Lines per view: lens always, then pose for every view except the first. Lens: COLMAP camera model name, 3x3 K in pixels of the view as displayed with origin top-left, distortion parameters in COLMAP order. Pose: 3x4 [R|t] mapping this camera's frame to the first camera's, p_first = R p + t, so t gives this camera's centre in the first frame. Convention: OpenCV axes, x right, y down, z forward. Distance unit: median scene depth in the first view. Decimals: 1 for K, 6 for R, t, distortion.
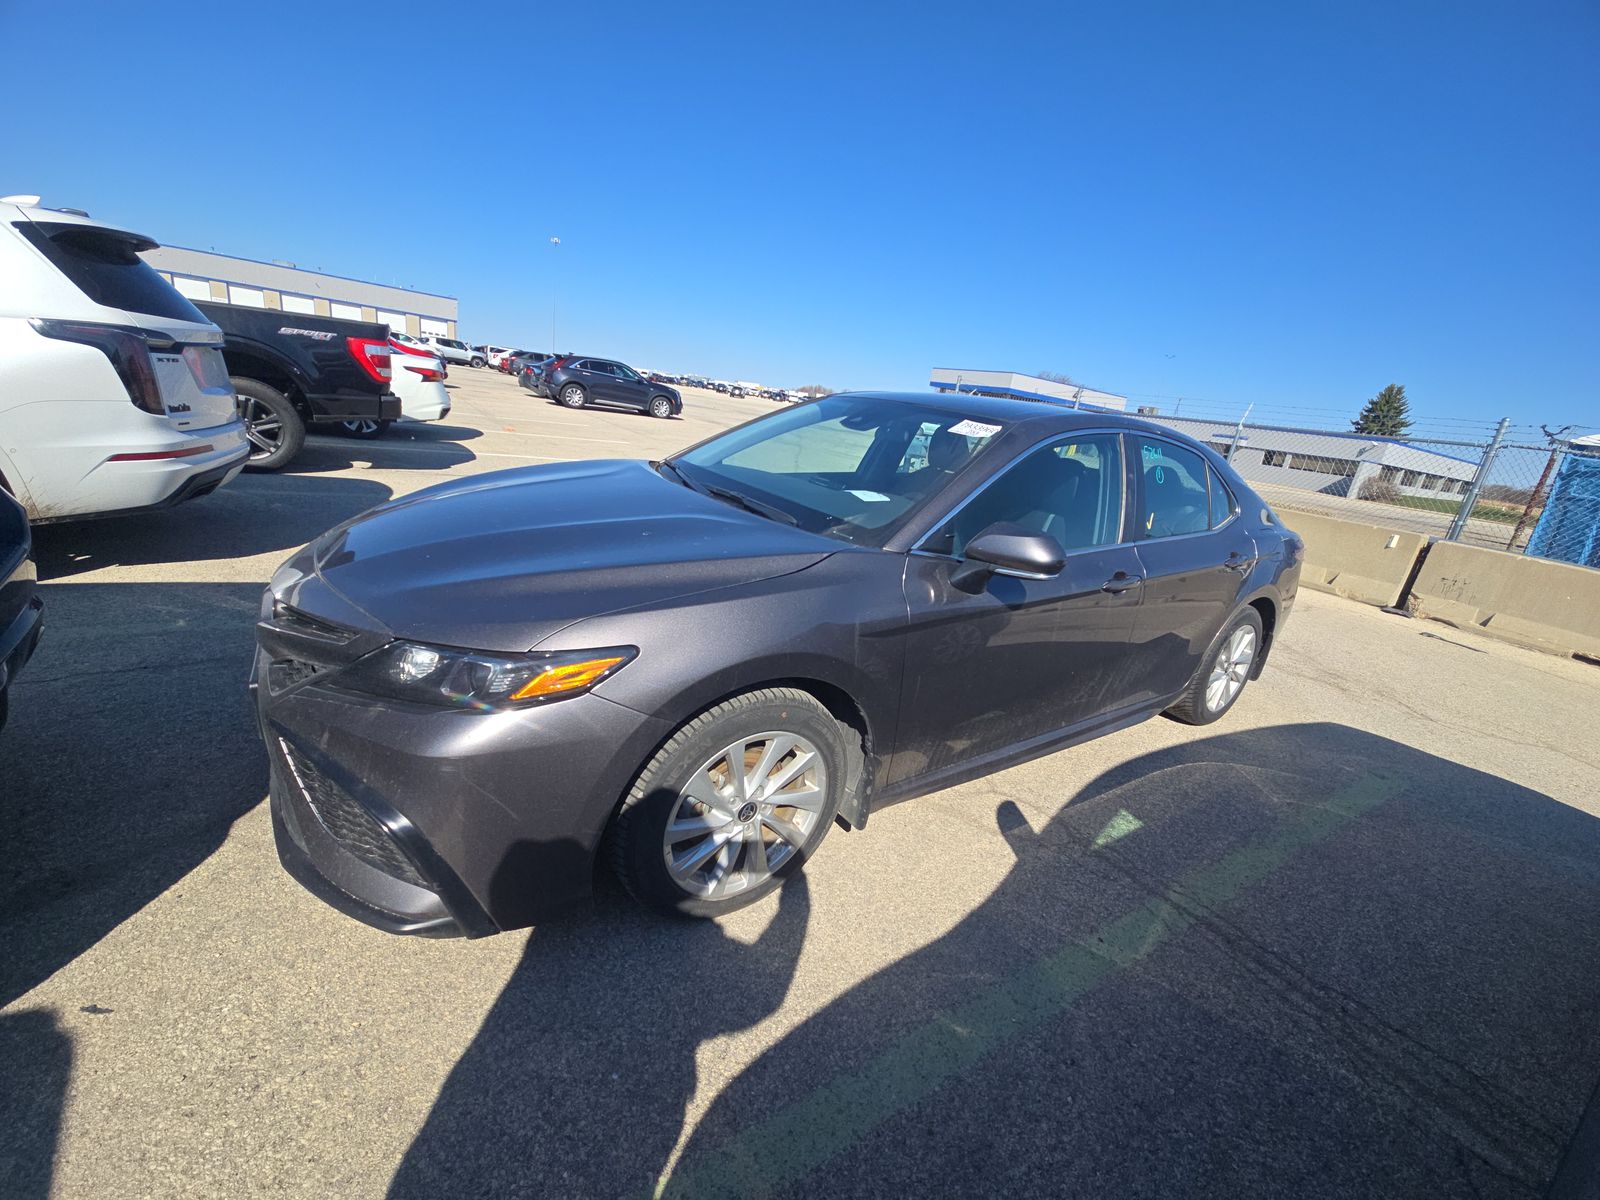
lens RADIAL K [[652.9, 0, 800.0], [0, 652.9, 600.0], [0, 0, 1]] dist [-0.002184, -0.000518]
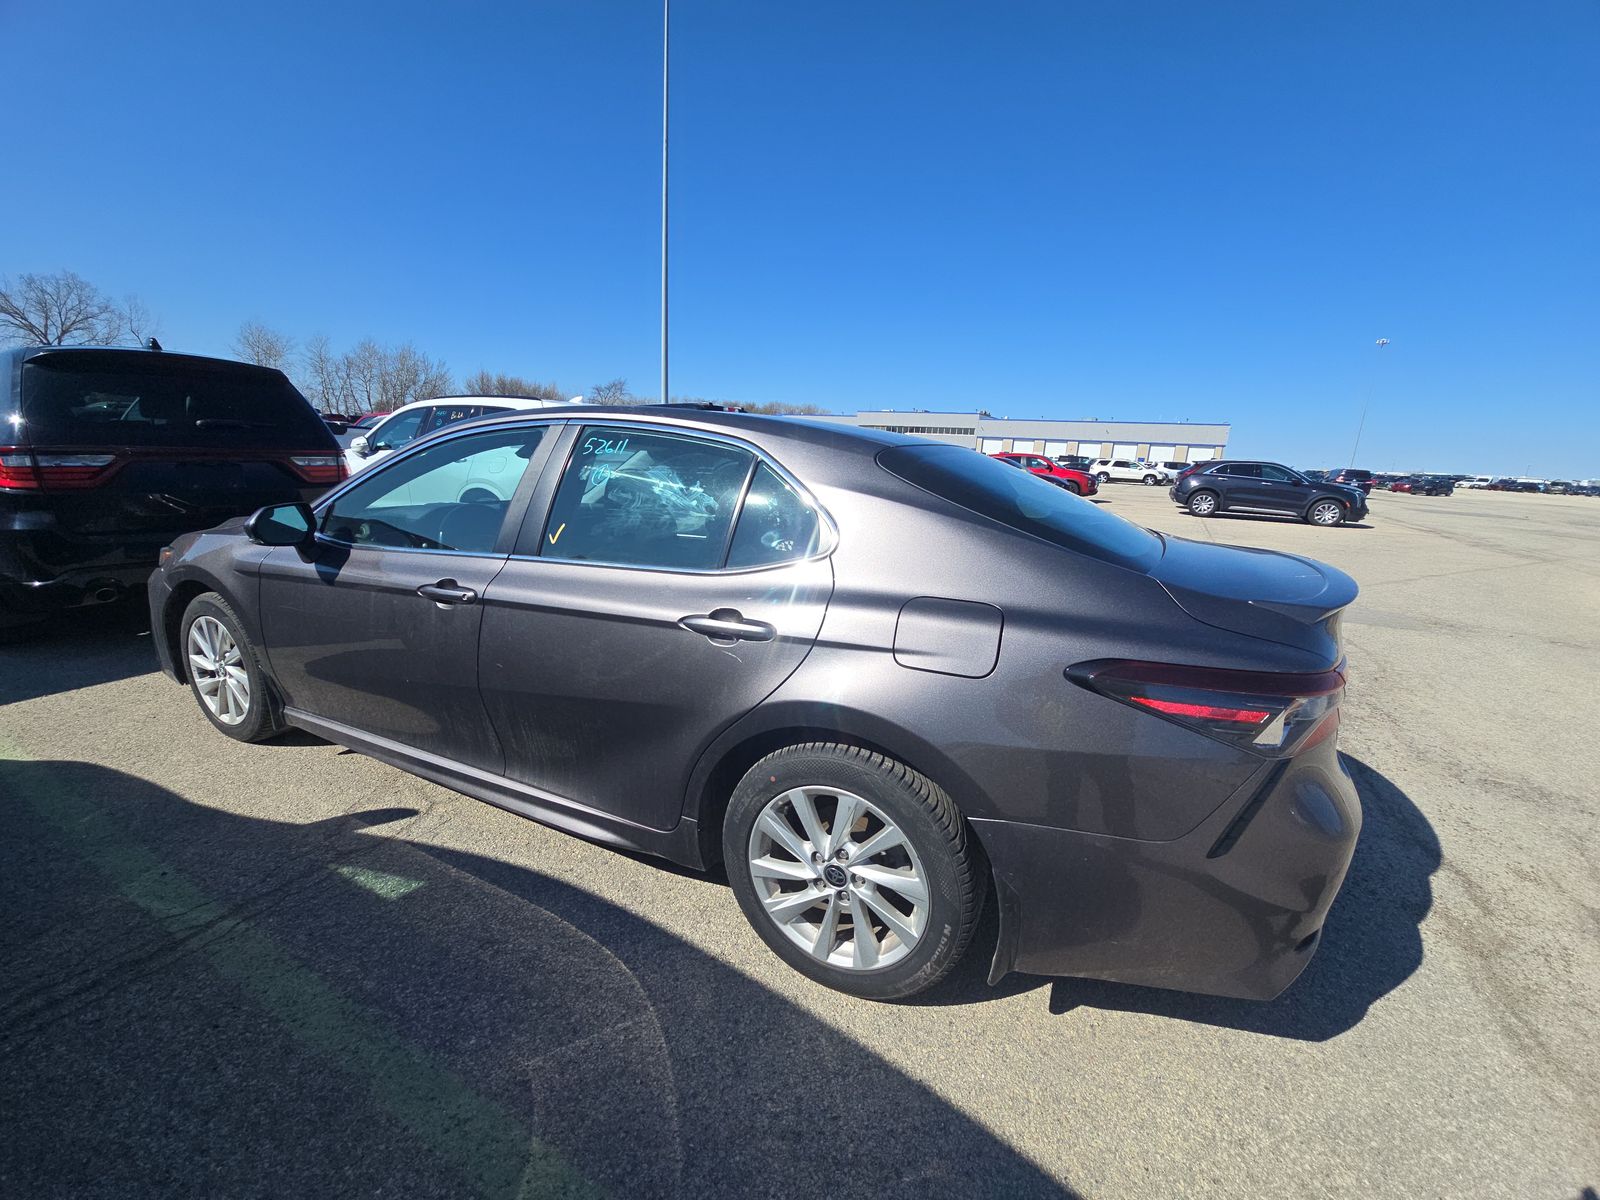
lens RADIAL K [[642.2, 0, 800.0], [0, 642.2, 600.0], [0, 0, 1]] dist [0.001879, 0.000100]
pose [[0.485978, 0.080537, -0.870253, 0.172109], [-0.237197, 0.970525, -0.042642, -0.010057], [0.841168, 0.227144, 0.490757, 0.118101]]
